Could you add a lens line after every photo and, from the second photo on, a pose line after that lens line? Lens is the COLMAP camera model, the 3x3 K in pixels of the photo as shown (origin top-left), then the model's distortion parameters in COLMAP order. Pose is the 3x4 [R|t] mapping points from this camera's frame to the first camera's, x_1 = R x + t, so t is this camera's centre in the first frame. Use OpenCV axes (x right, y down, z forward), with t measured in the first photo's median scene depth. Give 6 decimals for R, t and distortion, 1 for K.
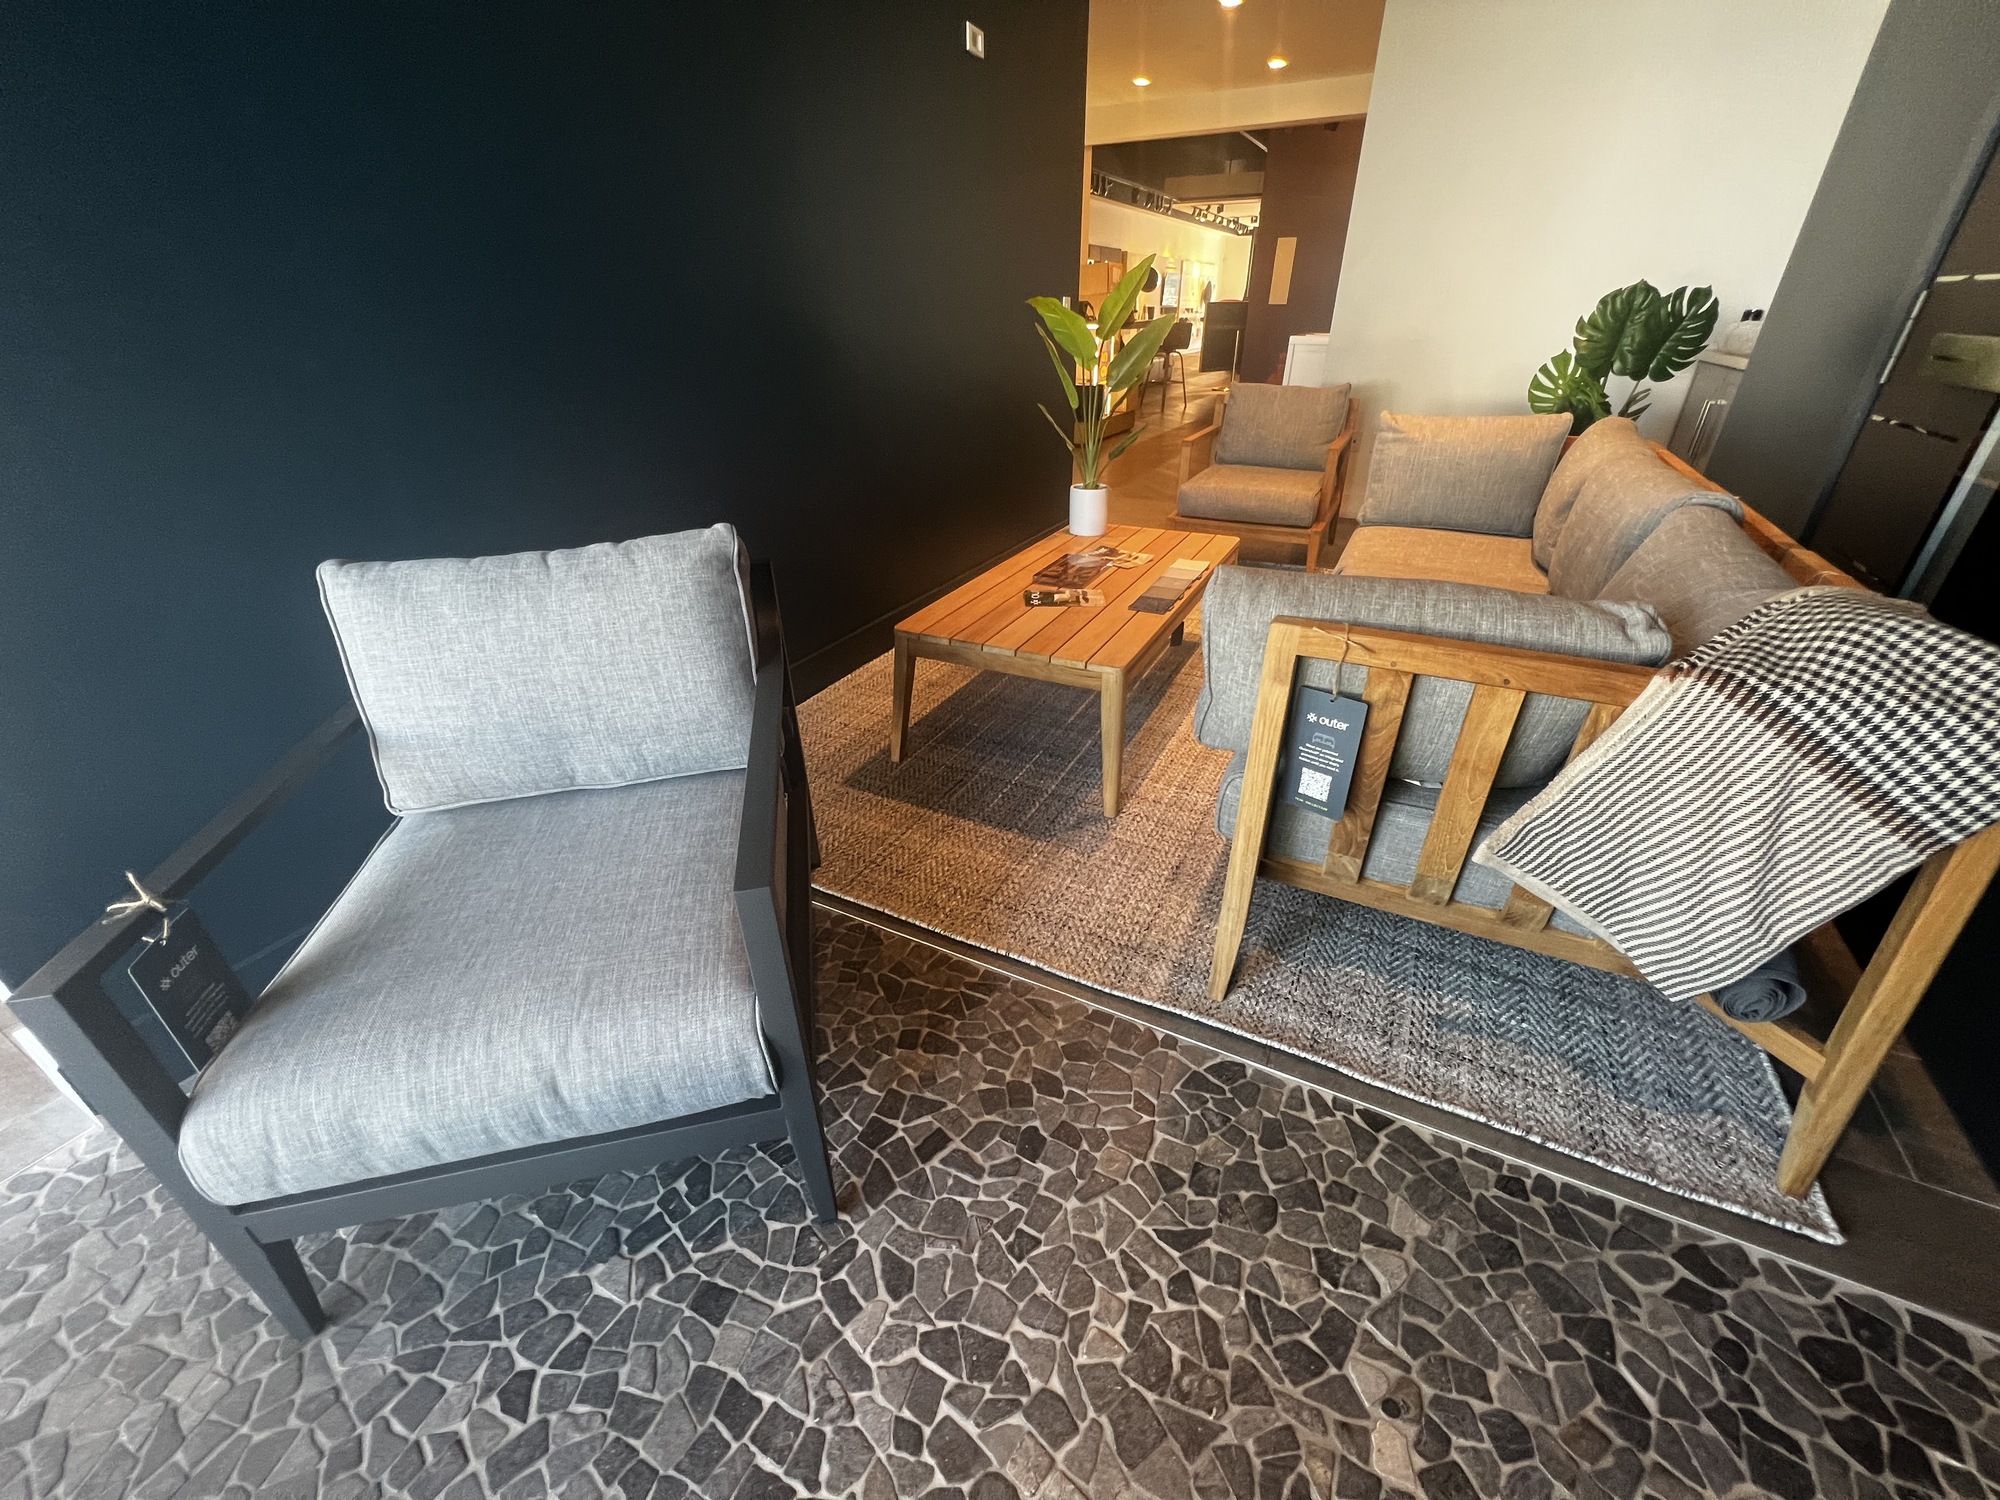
lens RADIAL K [[797.7, 0, 998.6], [0, 797.7, 743.5], [0, 0, 1]] dist [-0.000148, 0.000329]
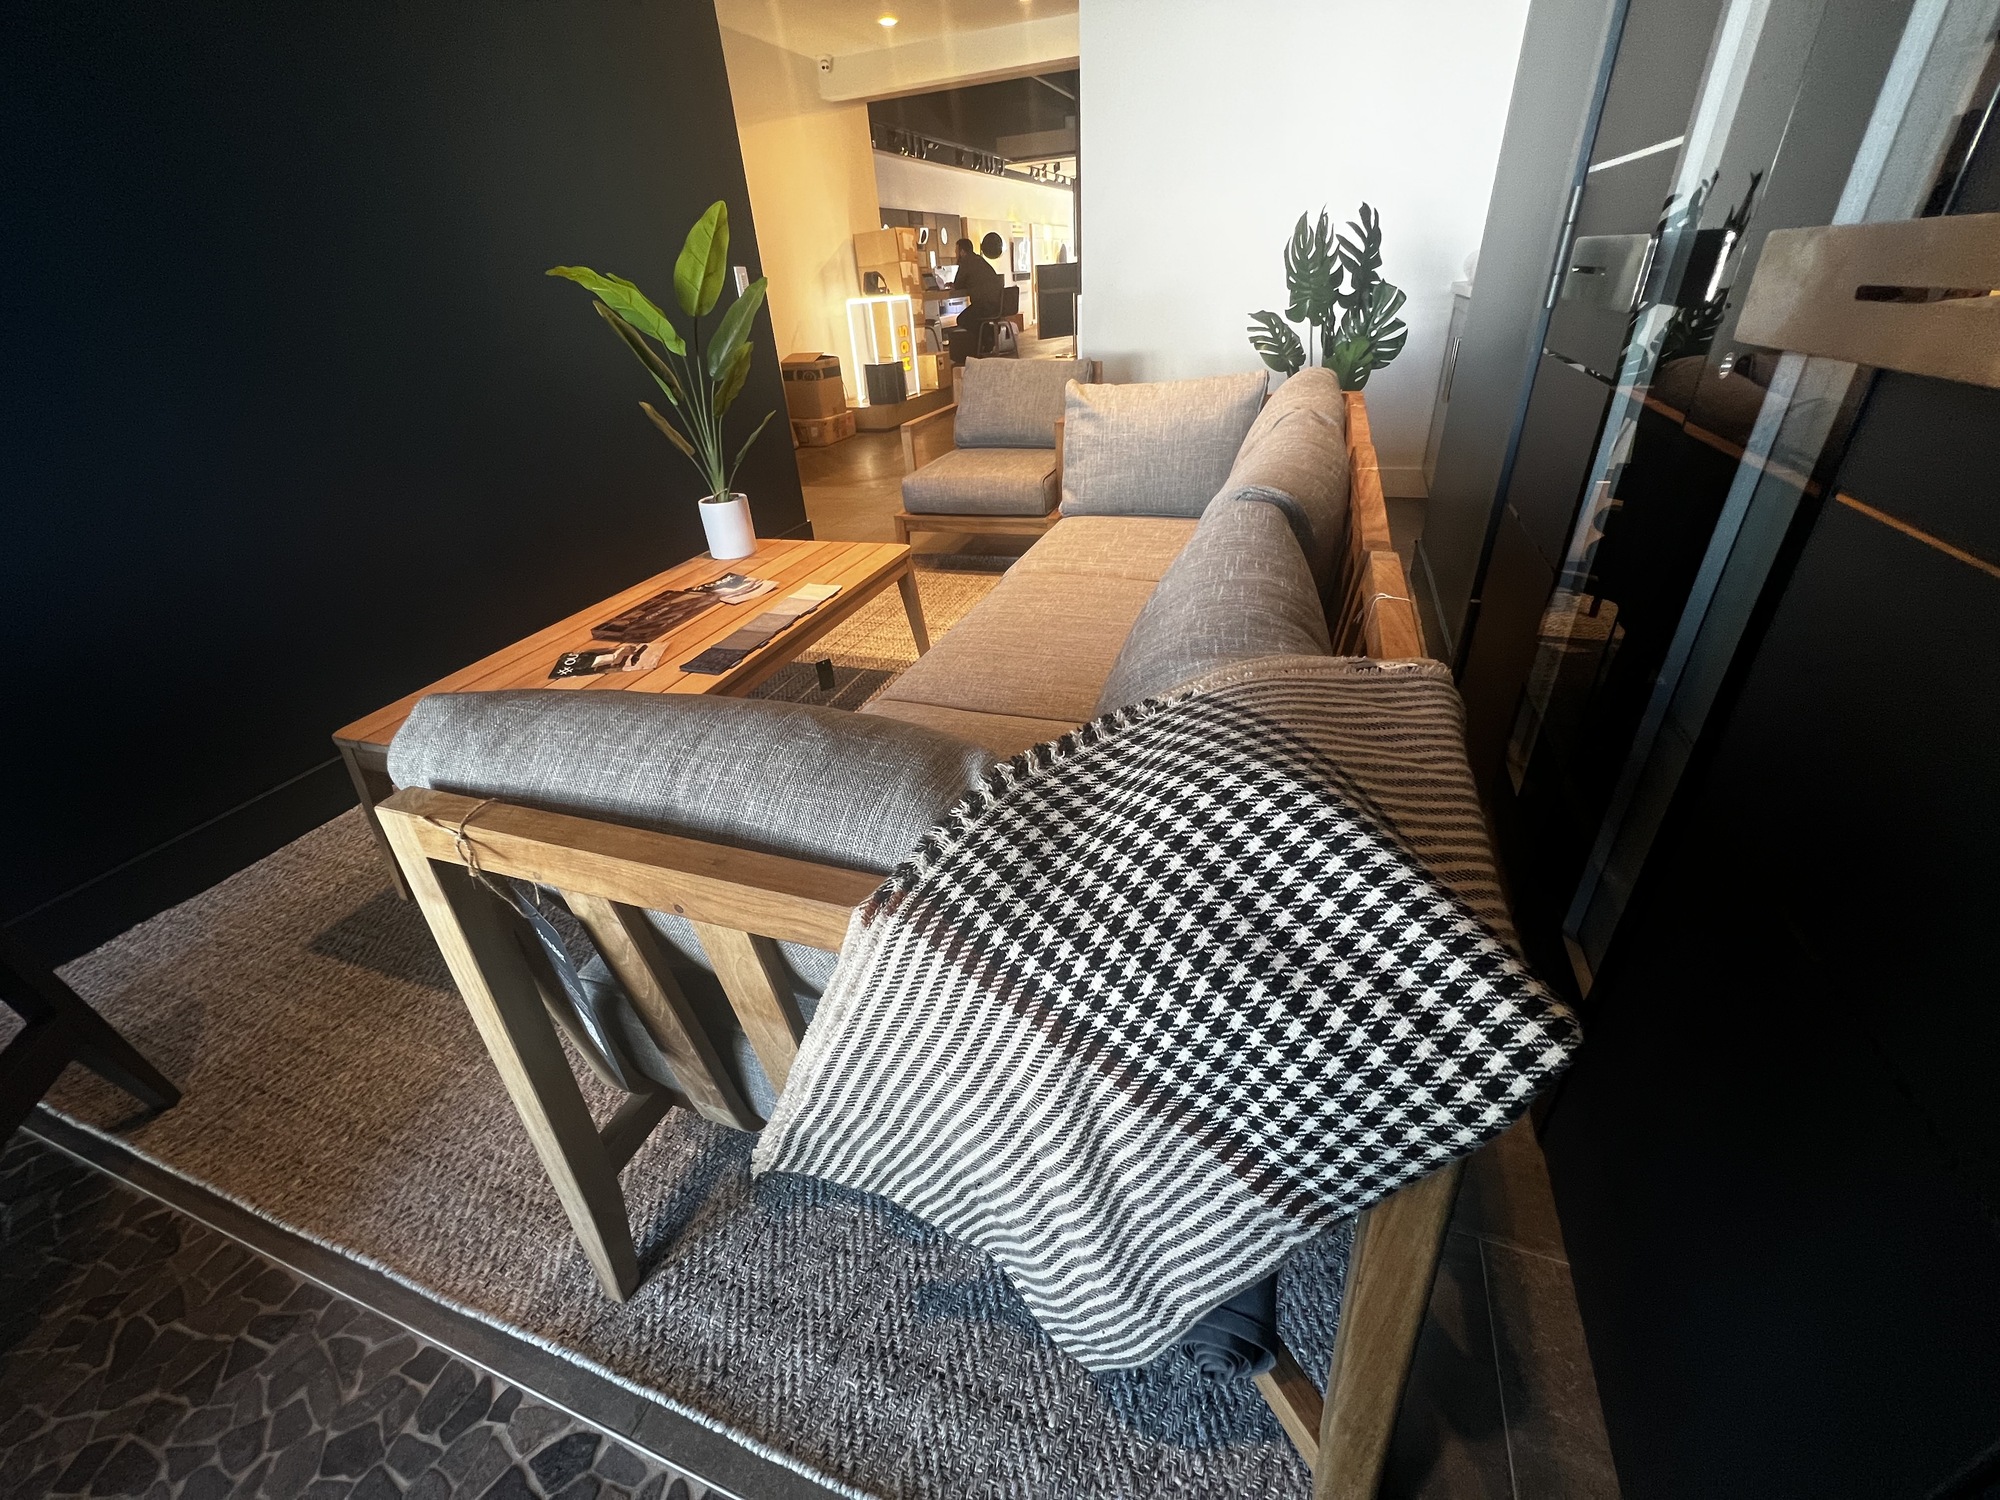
lens RADIAL K [[797.7, 0, 999.4], [0, 797.7, 741.3], [0, 0, 1]] dist [-0.000148, 0.000329]
pose [[0.991014, -0.108293, 0.078504, 0.676798], [0.106481, 0.993950, 0.026925, -0.150759], [-0.080945, -0.018323, 0.996550, 0.358620]]
